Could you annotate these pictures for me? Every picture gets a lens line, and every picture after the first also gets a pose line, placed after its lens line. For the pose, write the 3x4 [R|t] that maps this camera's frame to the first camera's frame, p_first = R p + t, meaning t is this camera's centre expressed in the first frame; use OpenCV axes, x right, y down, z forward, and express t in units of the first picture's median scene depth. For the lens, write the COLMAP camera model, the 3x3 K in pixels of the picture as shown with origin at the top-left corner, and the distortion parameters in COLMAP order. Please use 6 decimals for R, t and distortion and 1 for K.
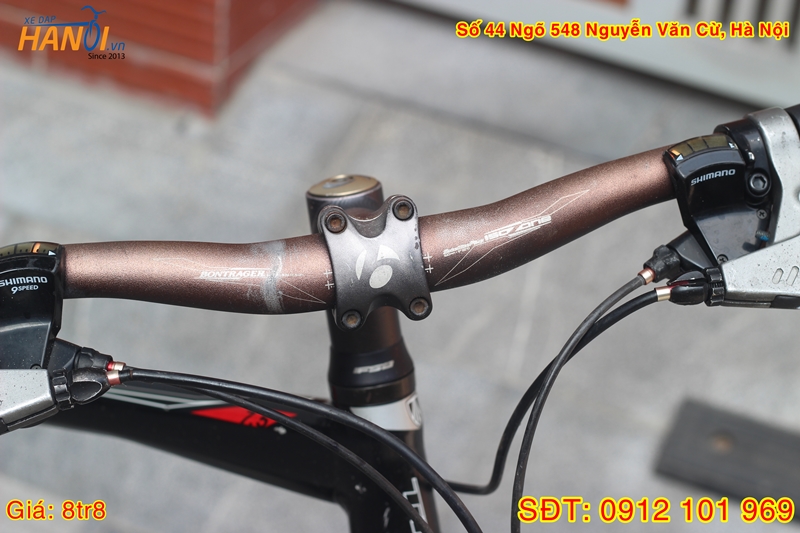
lens RADIAL K [[1937.8, 0, 396.9], [0, 1937.8, 264.8], [0, 0, 1]] dist [-0.079125, 0.000000]
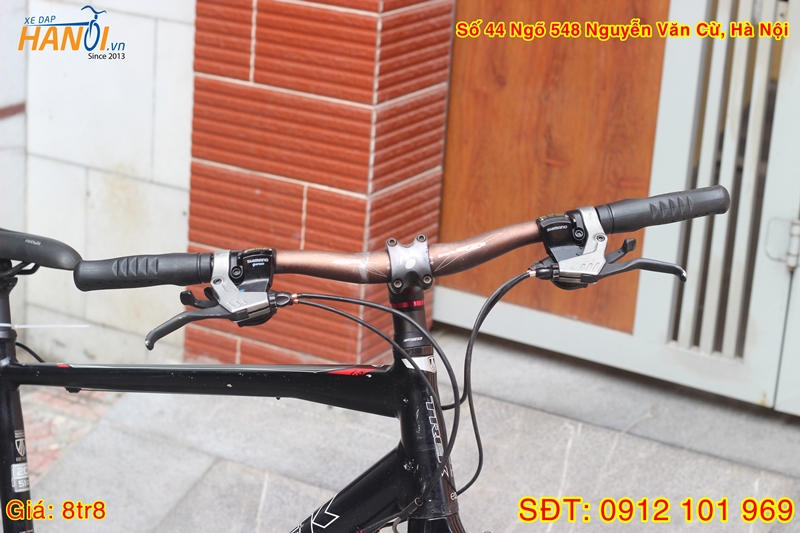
lens RADIAL K [[1937.8, 0, 398.9], [0, 1937.8, 262.9], [0, 0, 1]] dist [-0.079125, 0.000000]
pose [[0.996217, 0.014089, -0.085749, 0.175766], [-0.038841, 0.954909, -0.294348, 0.685000], [0.077735, 0.296565, 0.951844, -1.205494]]
